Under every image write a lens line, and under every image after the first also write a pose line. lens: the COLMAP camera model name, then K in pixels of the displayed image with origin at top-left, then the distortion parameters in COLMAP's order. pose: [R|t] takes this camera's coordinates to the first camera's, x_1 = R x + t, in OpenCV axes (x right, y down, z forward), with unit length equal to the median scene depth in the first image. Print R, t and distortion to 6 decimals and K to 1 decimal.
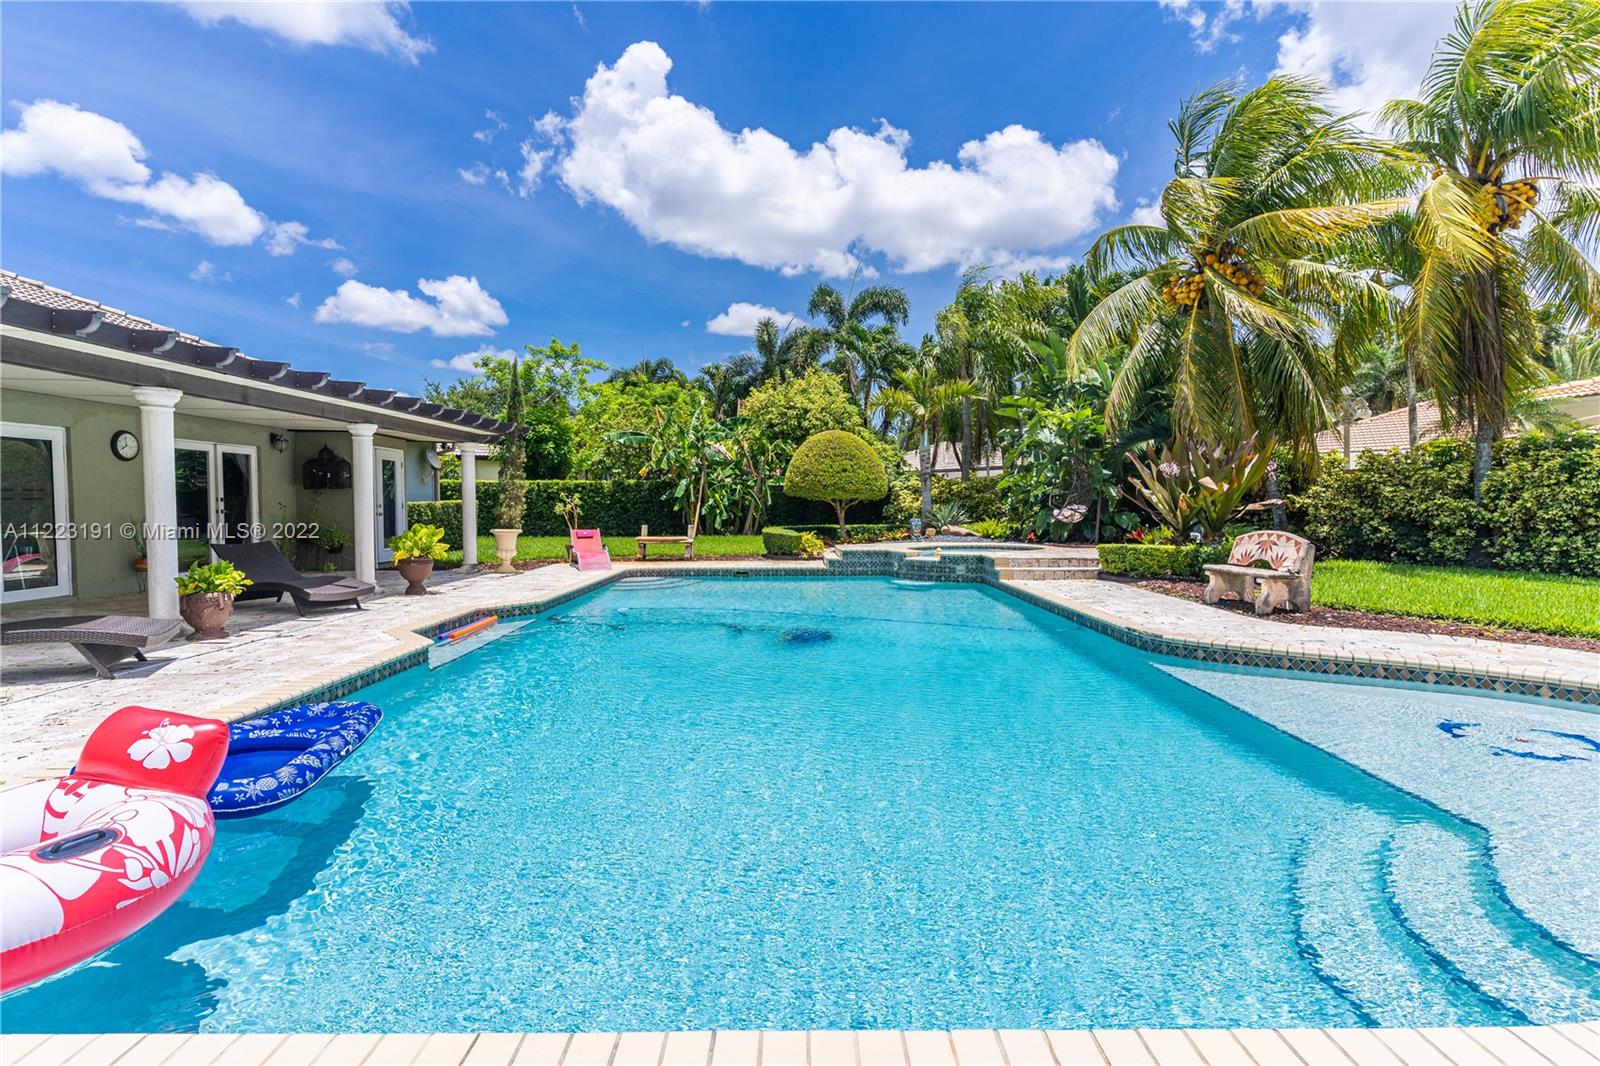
lens RADIAL K [[778.0, 0, 800.7], [0, 778.0, 533.7], [0, 0, 1]] dist [0.018348, -0.001042]
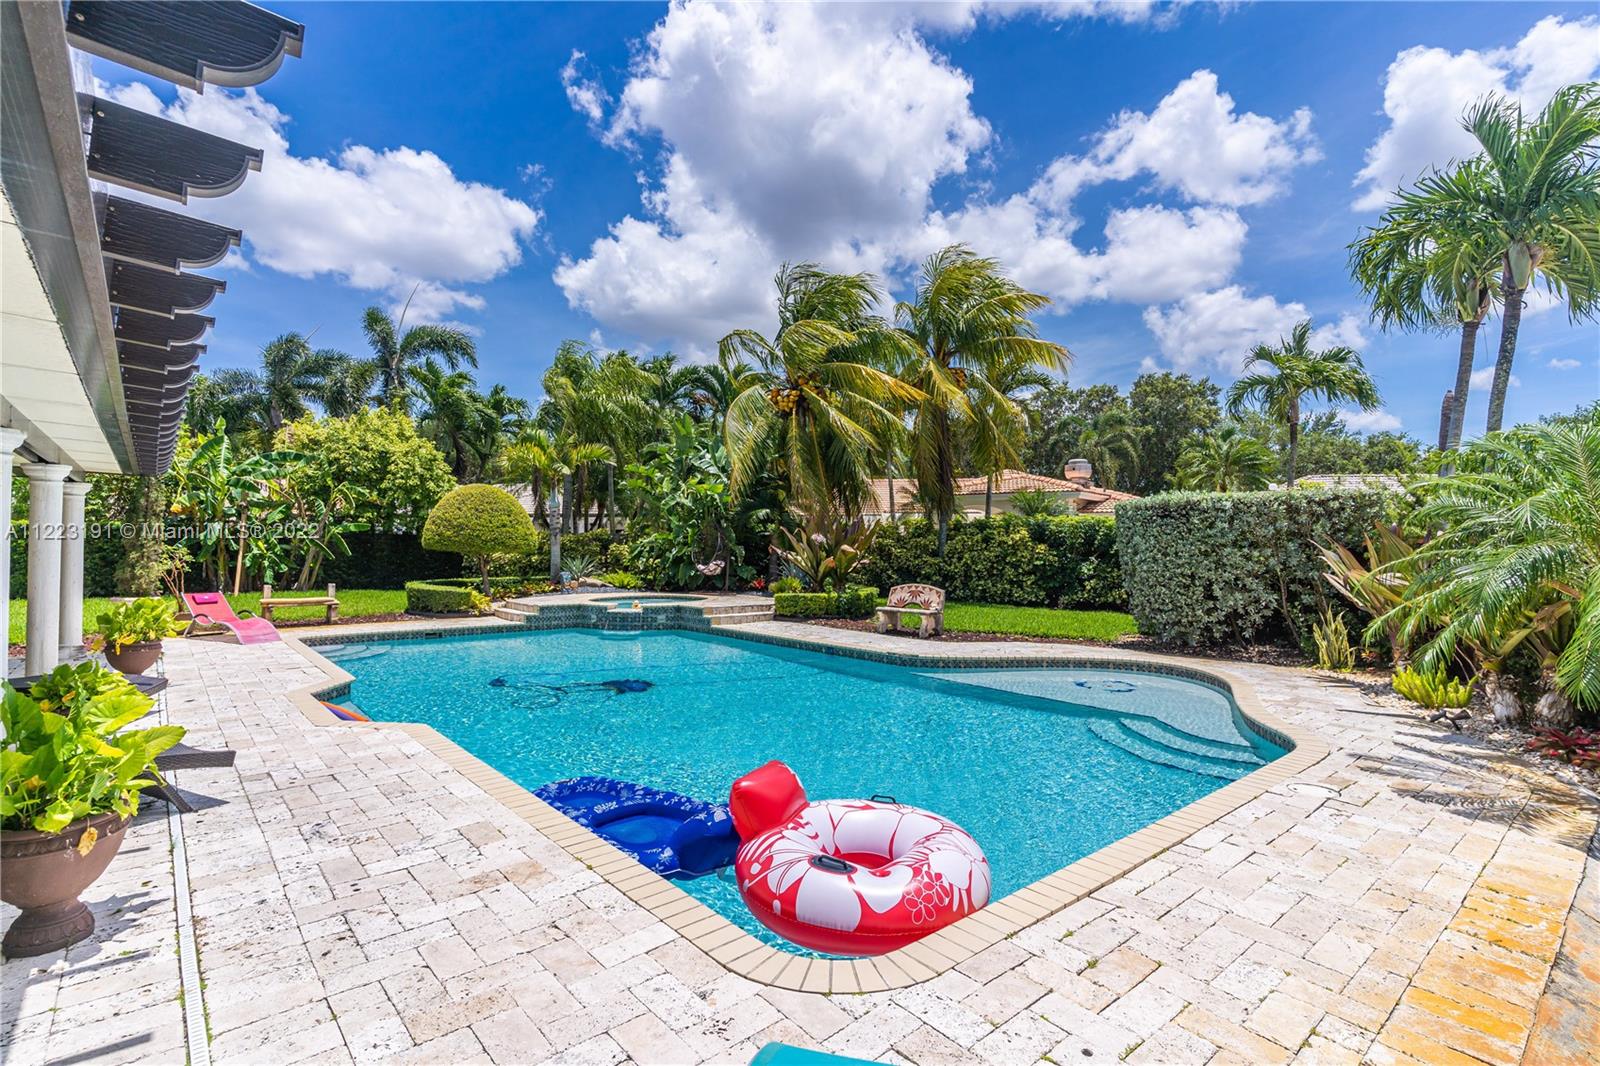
lens RADIAL K [[778.0, 0, 787.1], [0, 778.0, 532.0], [0, 0, 1]] dist [0.018348, -0.001042]
pose [[0.758125, 0.019601, 0.651815, -0.408478], [0.014466, 0.998797, -0.046862, -0.025356], [-0.651949, 0.044956, 0.756929, -0.002786]]
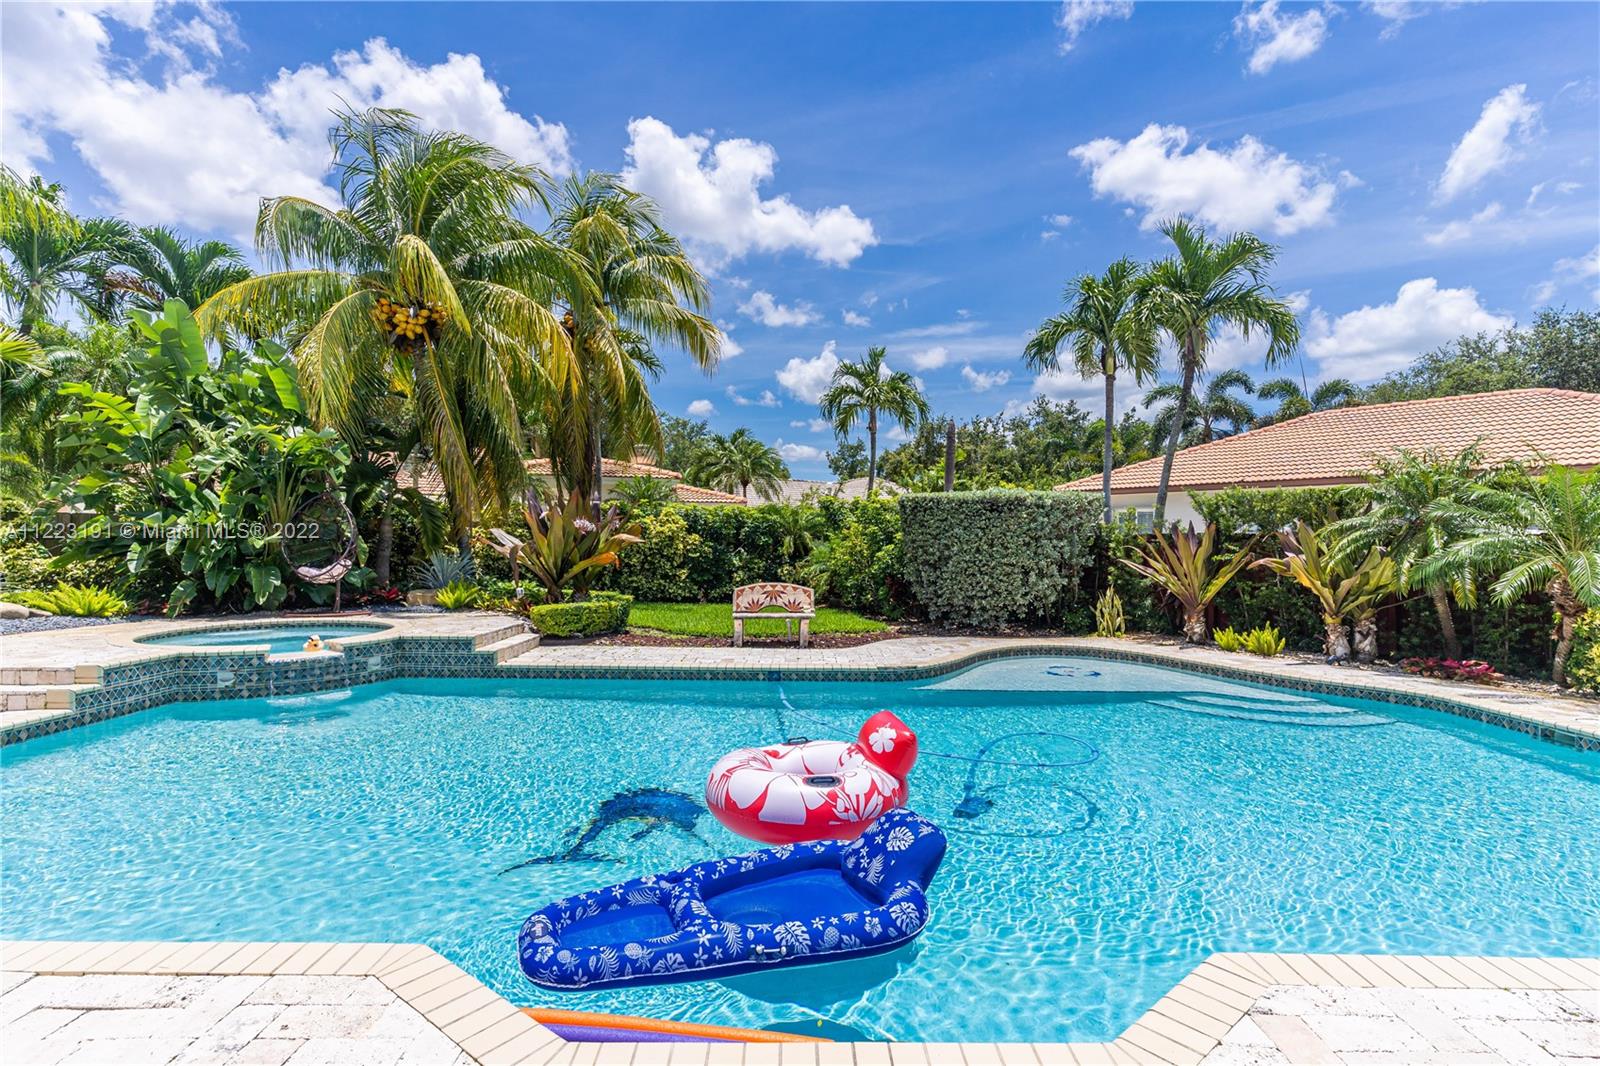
lens RADIAL K [[778.0, 0, 807.3], [0, 778.0, 545.5], [0, 0, 1]] dist [0.018348, -0.001042]
pose [[-0.000078, -0.003715, 0.999993, -0.458892], [0.028135, 0.999597, 0.003716, -0.045562], [-0.999604, 0.028135, 0.000027, 0.628009]]
